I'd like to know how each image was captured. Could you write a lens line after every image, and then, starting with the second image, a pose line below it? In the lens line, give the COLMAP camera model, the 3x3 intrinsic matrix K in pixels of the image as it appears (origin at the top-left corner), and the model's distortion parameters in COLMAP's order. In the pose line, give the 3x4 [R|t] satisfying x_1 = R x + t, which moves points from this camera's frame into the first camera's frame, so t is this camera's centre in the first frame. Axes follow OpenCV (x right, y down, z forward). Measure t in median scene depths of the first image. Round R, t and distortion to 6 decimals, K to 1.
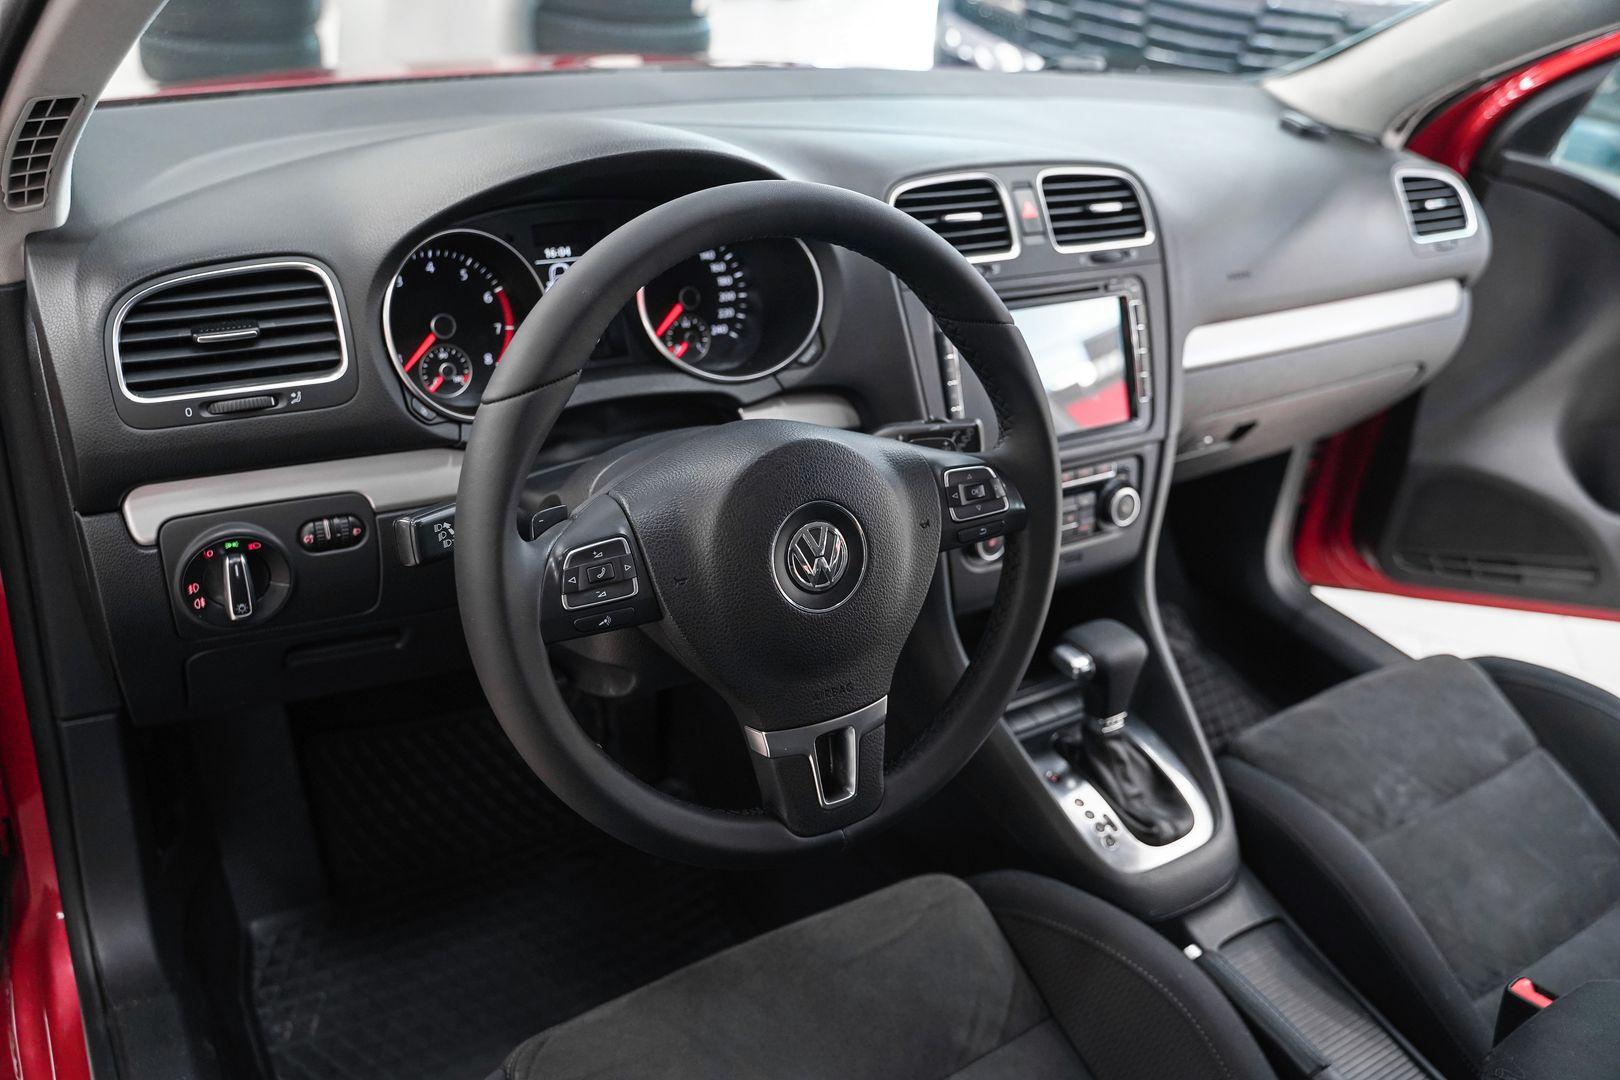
lens RADIAL K [[1310.4, 0, 810.0], [0, 1310.4, 540.0], [0, 0, 1]] dist [-0.119174, 0.096323]
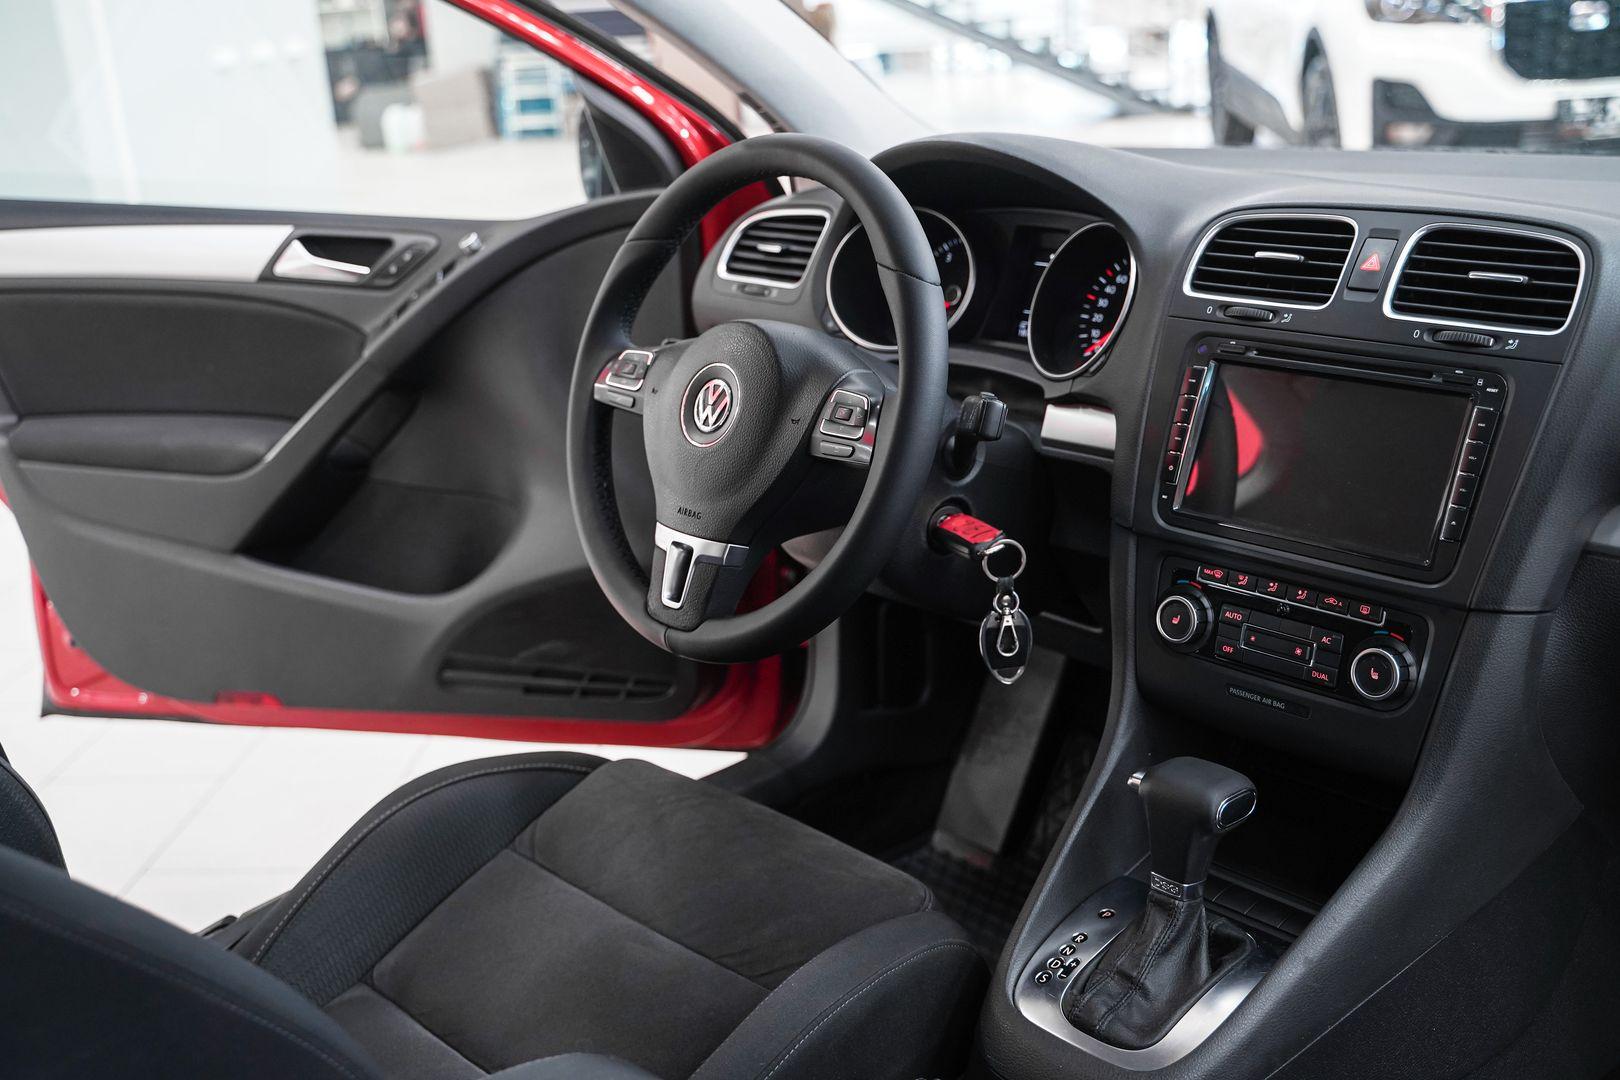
lens RADIAL K [[1705.4, 0, 810.0], [0, 1705.4, 540.0], [0, 0, 1]] dist [-0.055738, 0.144939]
pose [[0.172661, 0.202348, -0.963973, 1.173129], [-0.423601, 0.898799, 0.112794, -0.070167], [0.889241, 0.388865, 0.240903, 0.503901]]
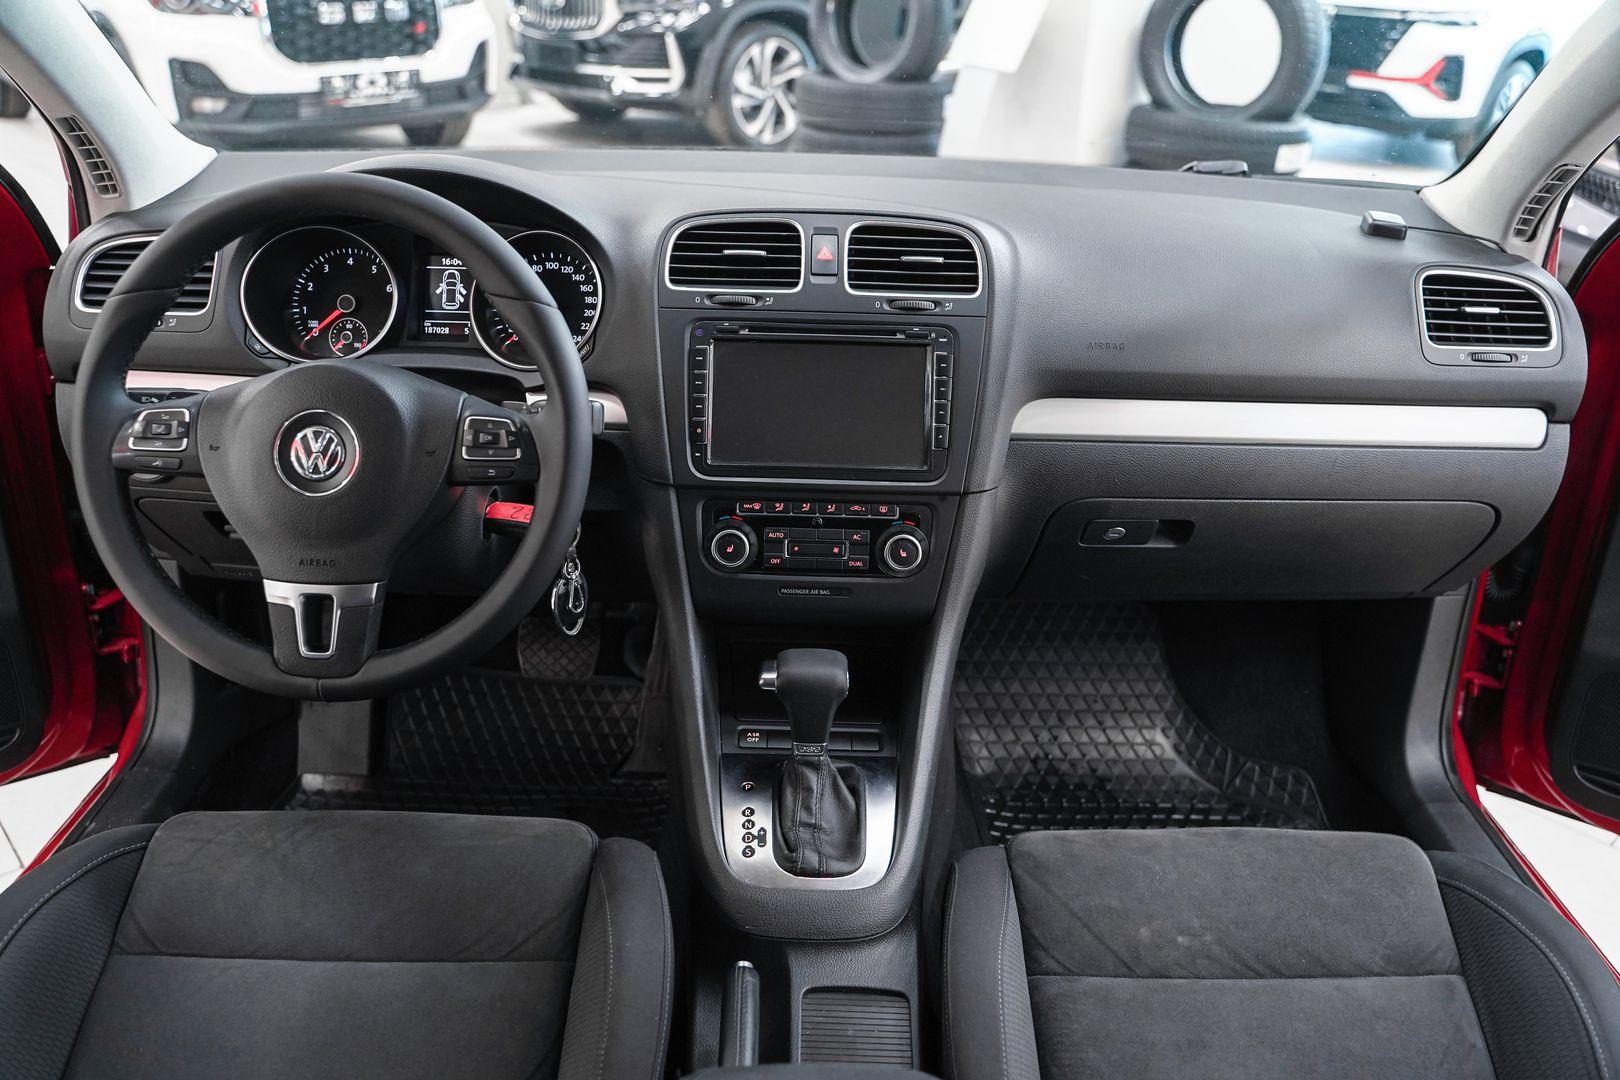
lens RADIAL K [[1303.5, 0, 810.0], [0, 1303.5, 540.0], [0, 0, 1]] dist [-0.110872, 0.067301]
pose [[0.846294, 0.156179, -0.509307, 0.750578], [-0.217733, 0.973965, -0.063131, 0.048765], [0.486188, 0.164320, 0.858266, 0.108712]]
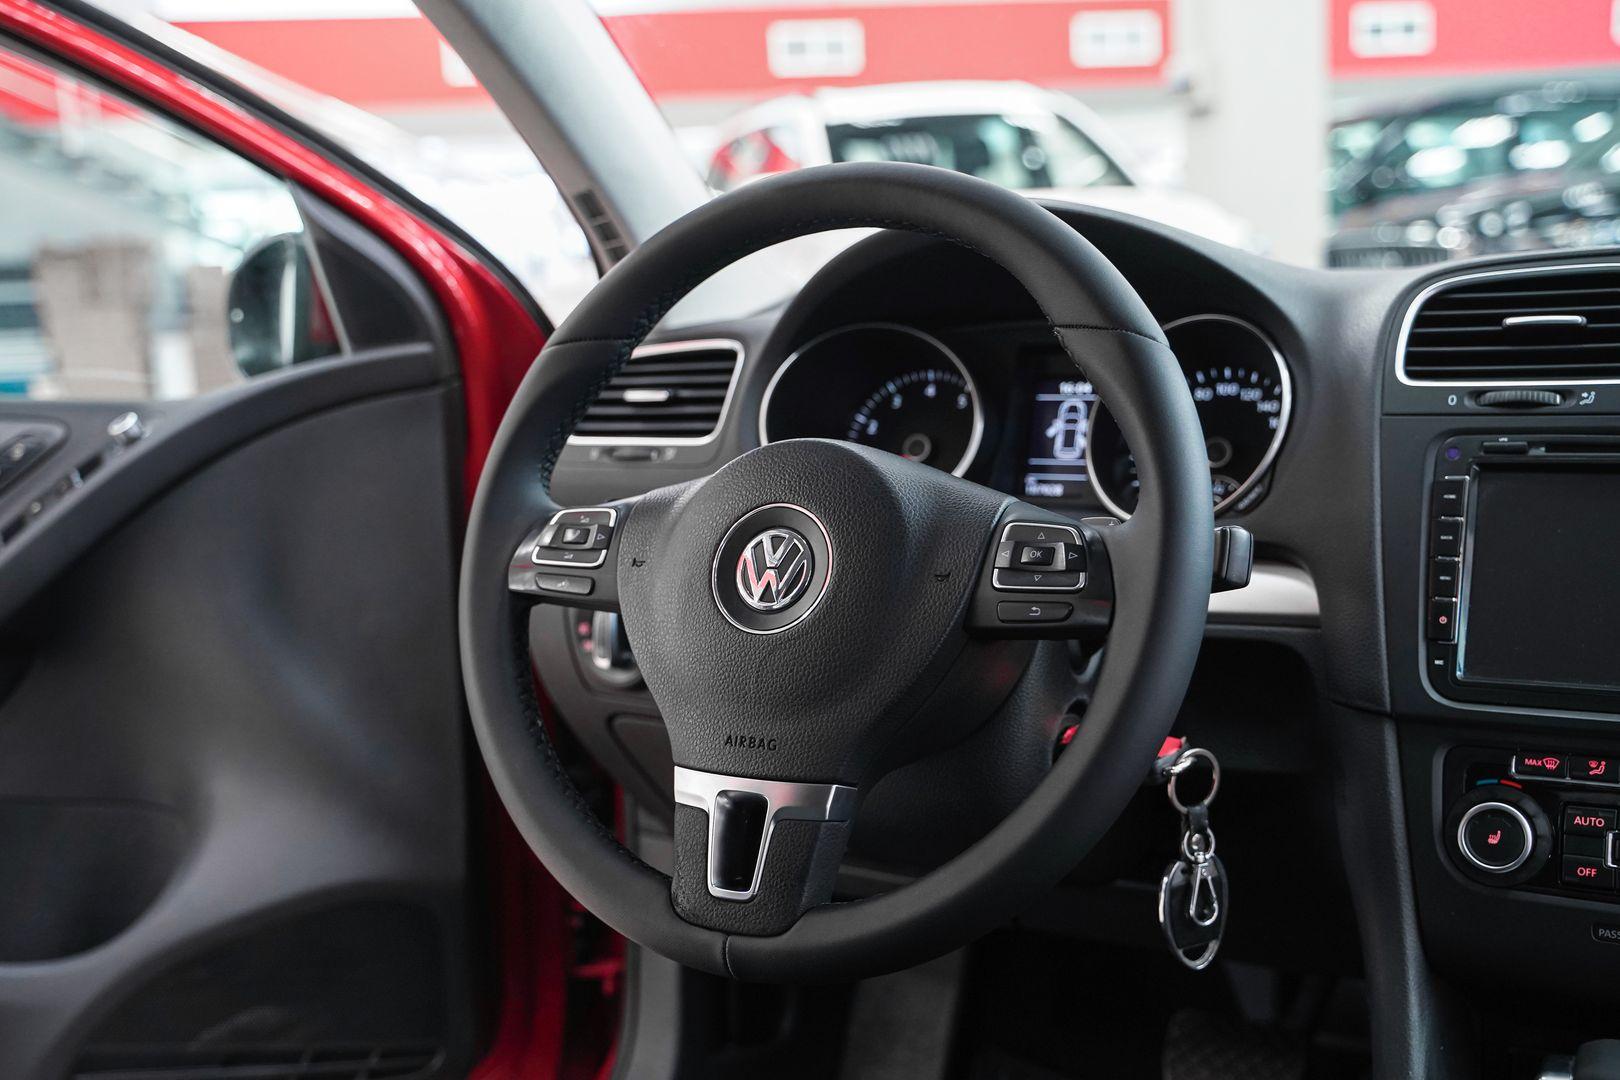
lens RADIAL K [[1782.5, 0, 791.0], [0, 1782.5, 557.4], [0, 0, 1]] dist [-0.019354, 0.031805]
pose [[0.475234, 0.021716, -0.879591, 0.692850], [-0.352683, 0.920570, -0.167824, 0.131405], [0.806081, 0.389973, 0.445146, 0.349333]]
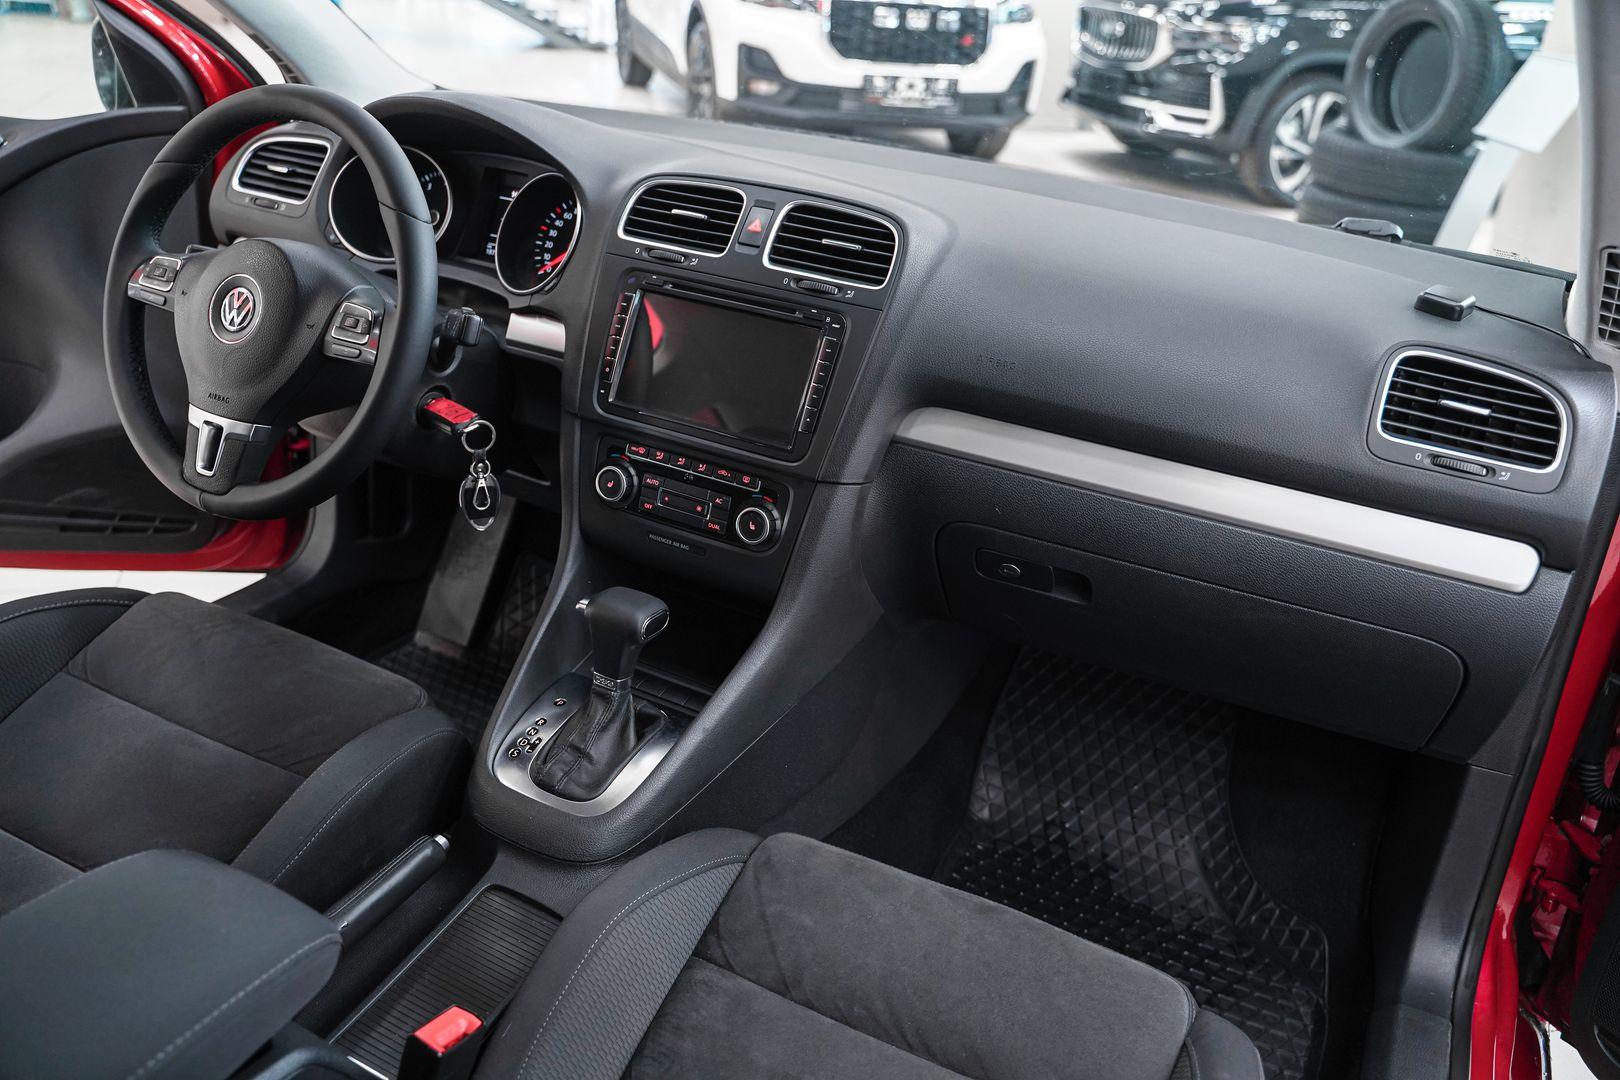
lens RADIAL K [[1310.4, 0, 810.0], [0, 1310.4, 540.0], [0, 0, 1]] dist [-0.119174, 0.096323]
pose [[0.514649, 0.312062, -0.798595, 1.173257], [-0.456026, 0.888371, 0.053261, -0.096668], [0.726069, 0.336770, 0.599508, 0.461134]]
